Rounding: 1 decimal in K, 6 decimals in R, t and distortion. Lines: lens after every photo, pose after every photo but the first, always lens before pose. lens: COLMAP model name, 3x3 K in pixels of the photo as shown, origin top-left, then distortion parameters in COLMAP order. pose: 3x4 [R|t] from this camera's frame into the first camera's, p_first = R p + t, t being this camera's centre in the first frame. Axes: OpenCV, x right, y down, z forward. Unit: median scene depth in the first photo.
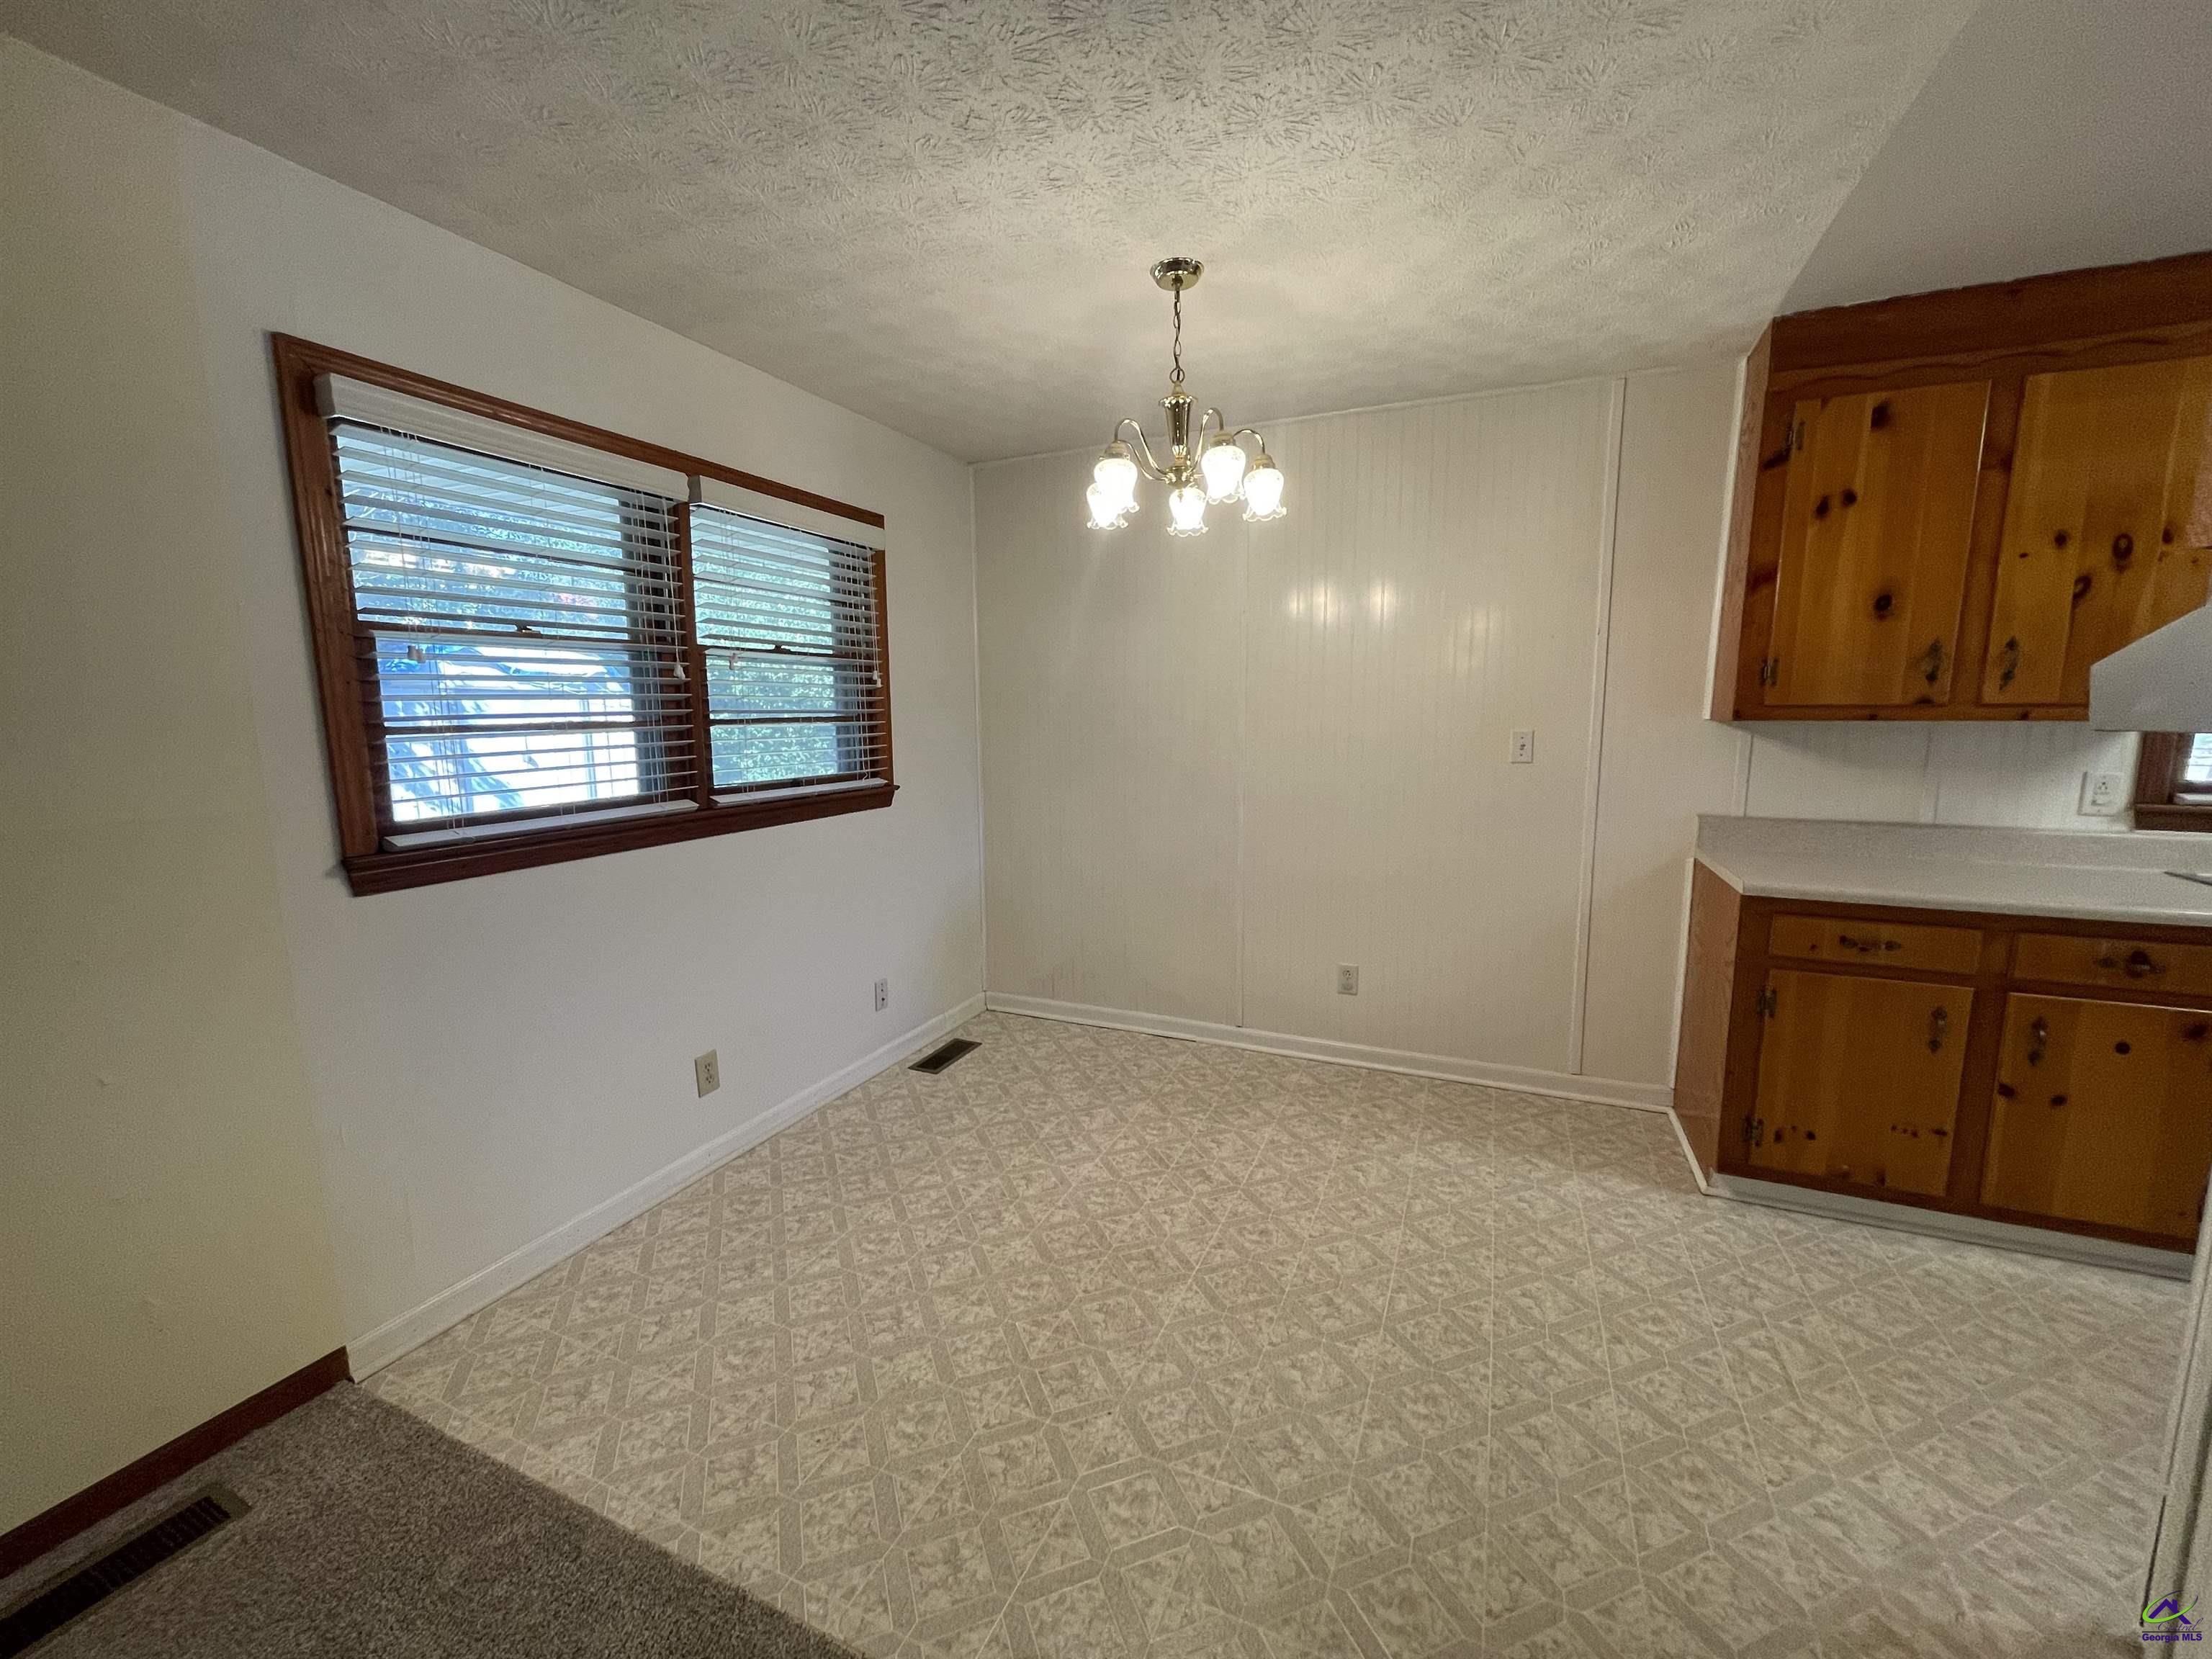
lens RADIAL K [[889.9, 0, 1106.0], [0, 889.9, 829.5], [0, 0, 1]] dist [-0.002719, 0.000065]
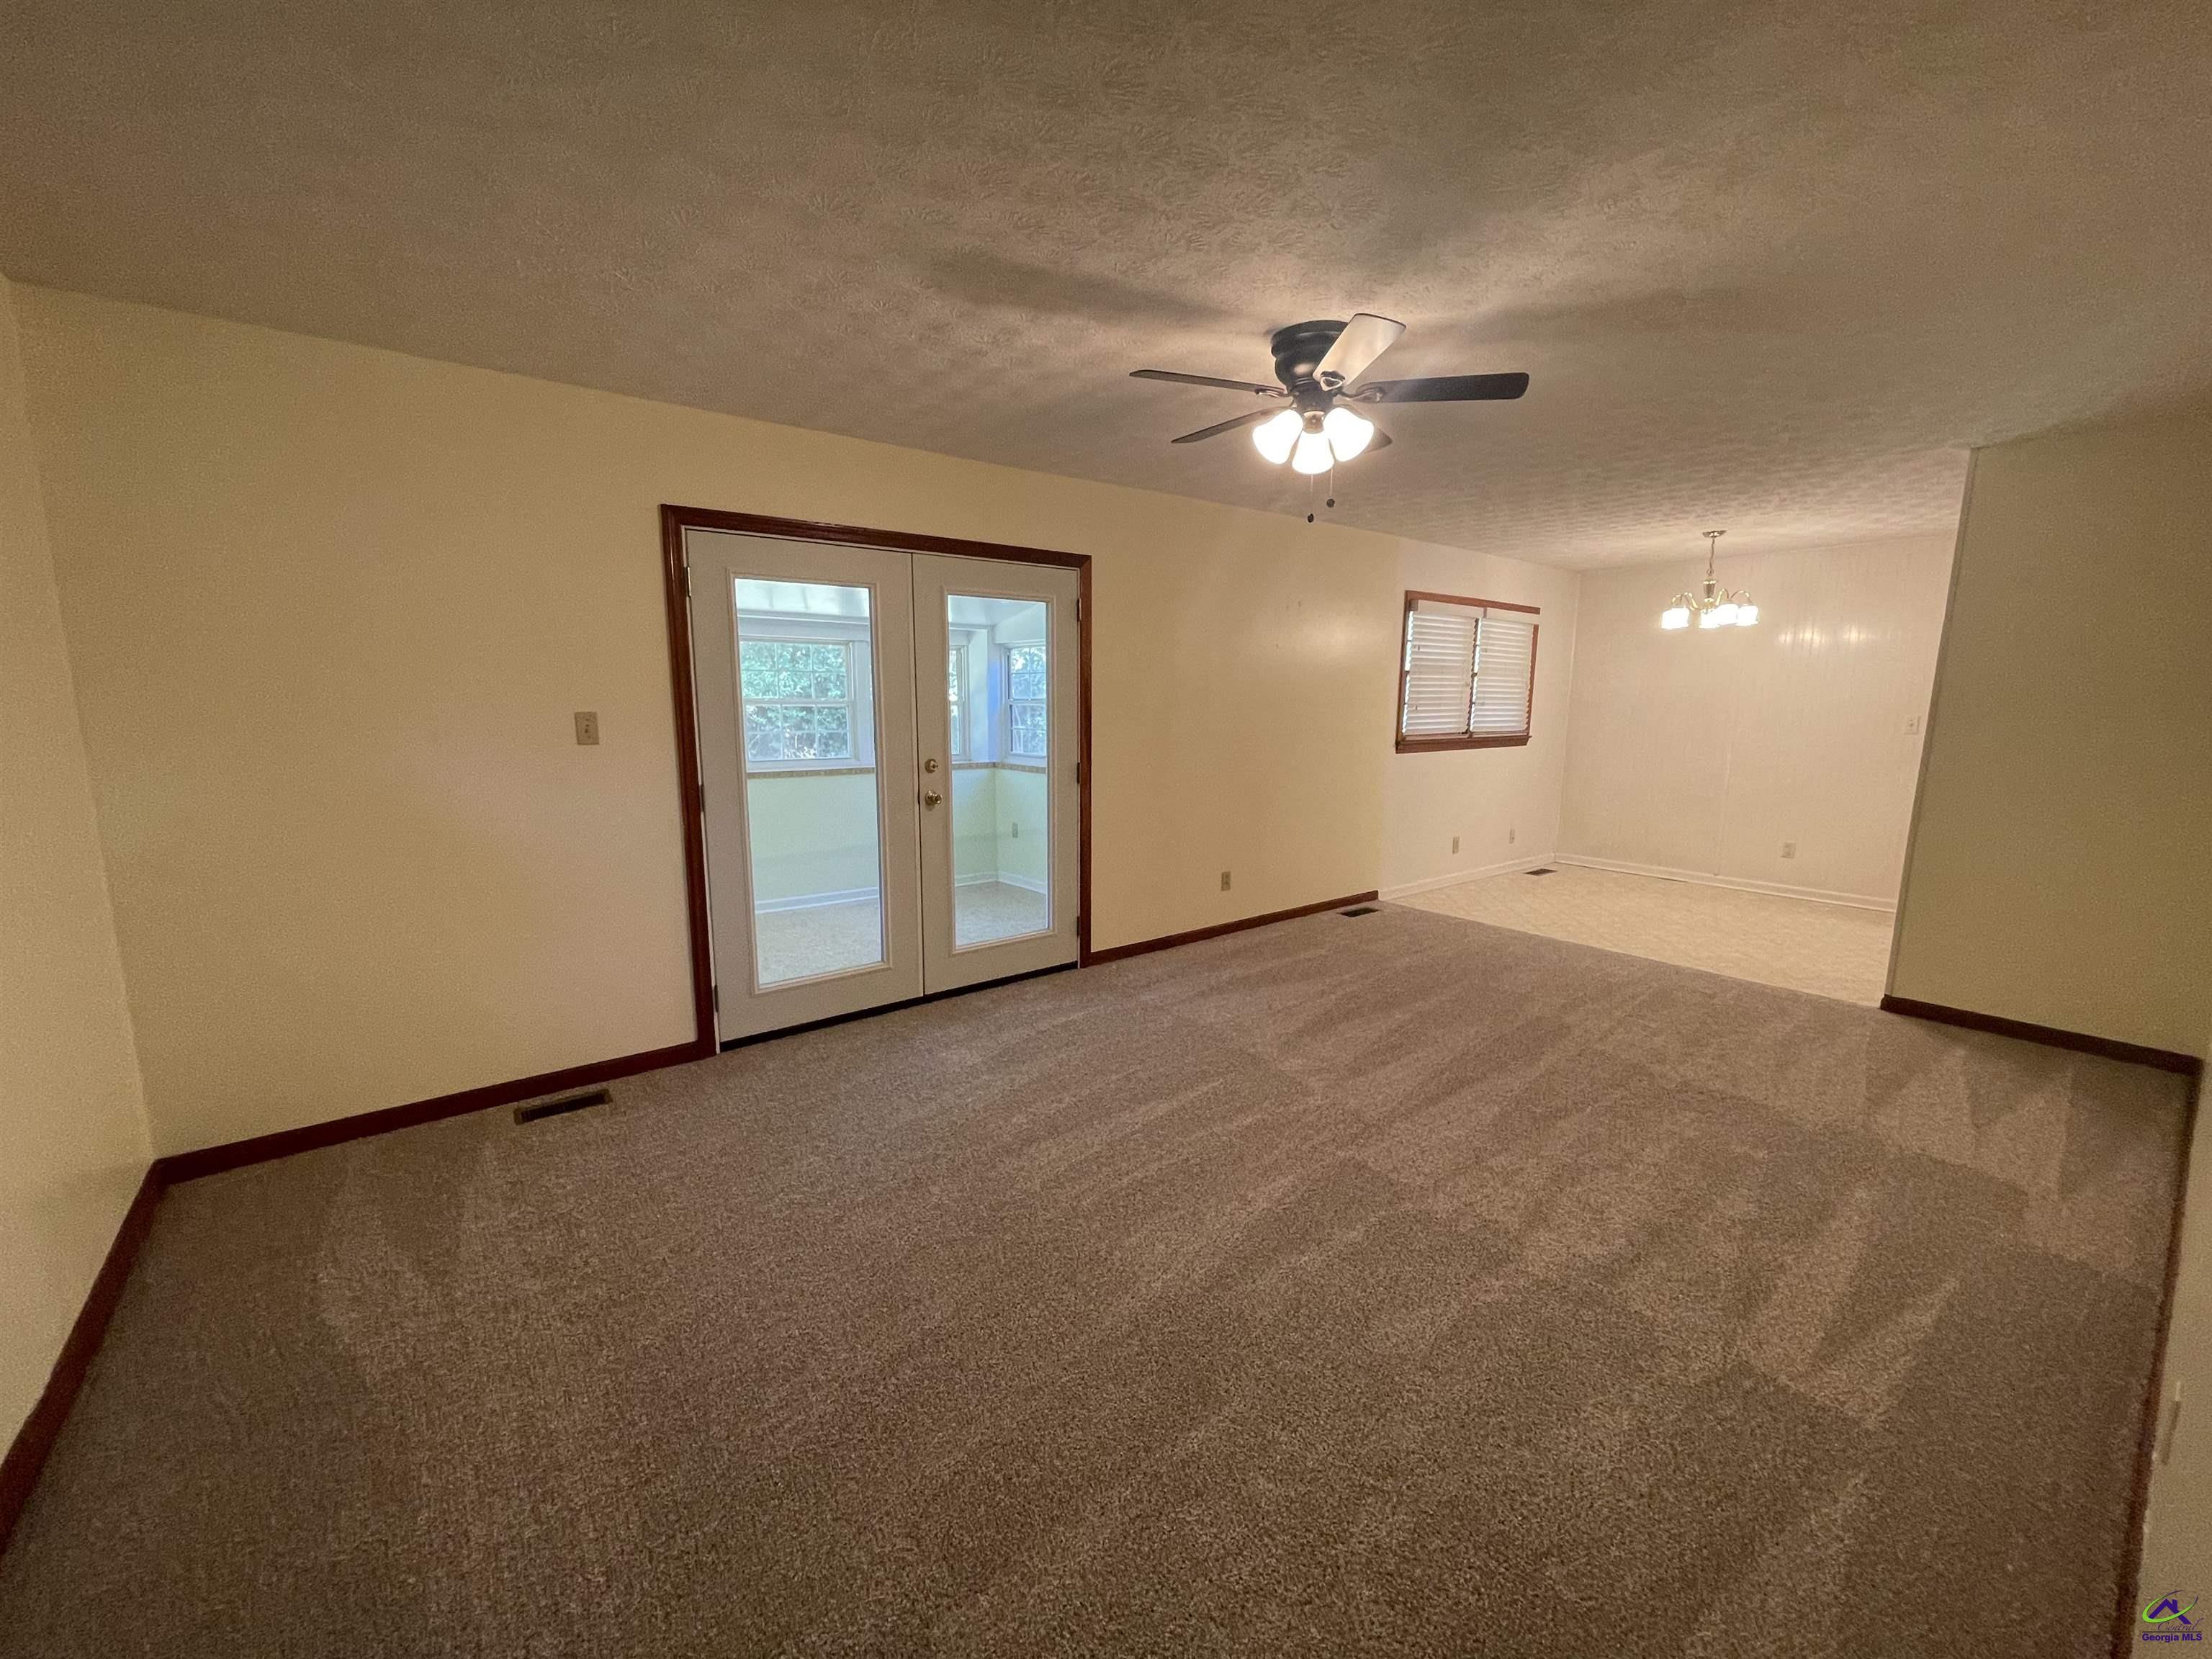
lens RADIAL K [[889.9, 0, 1106.0], [0, 889.9, 829.5], [0, 0, 1]] dist [-0.002719, 0.000065]
pose [[0.884651, 0.083514, -0.458714, -0.193939], [-0.077687, 0.996477, 0.031597, 0.248602], [0.459737, 0.007684, 0.888022, -1.794902]]
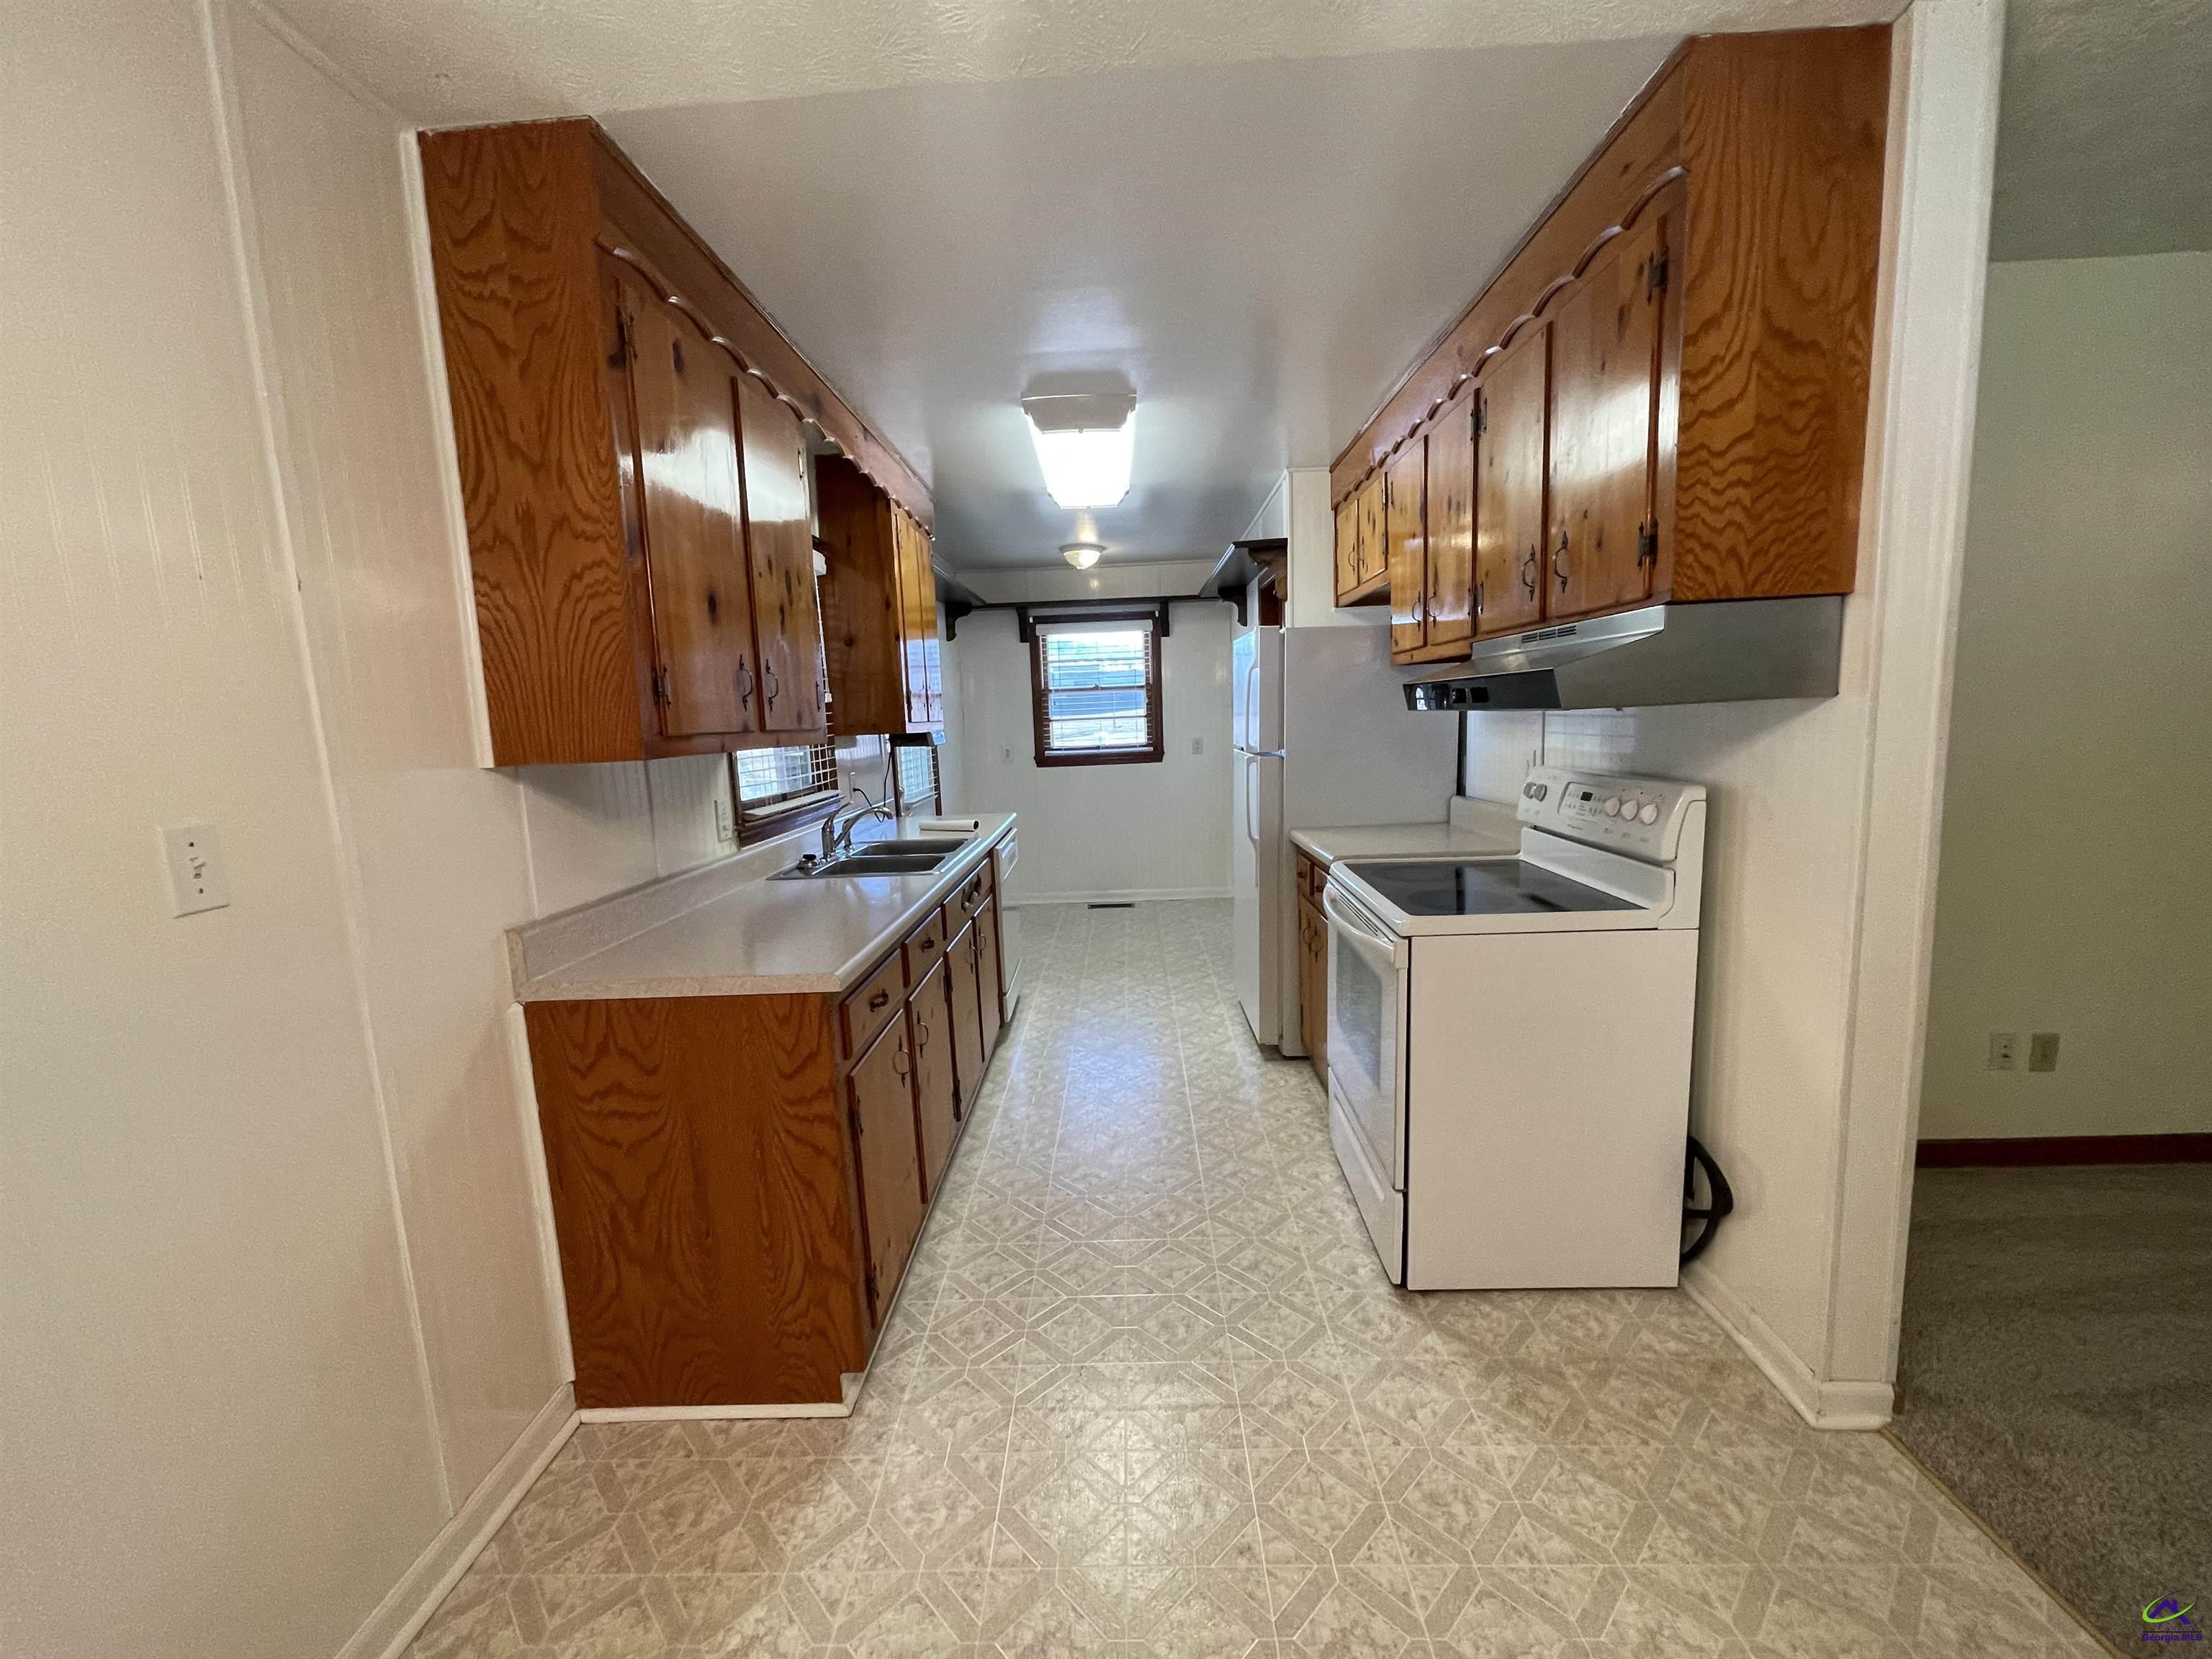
lens RADIAL K [[889.9, 0, 1106.0], [0, 889.9, 829.5], [0, 0, 1]] dist [-0.002719, 0.000065]
pose [[-0.370925, -0.097536, 0.923526, -0.013048], [0.173291, 0.969732, 0.172017, -0.131467], [-0.912351, 0.223844, -0.342796, 0.963243]]
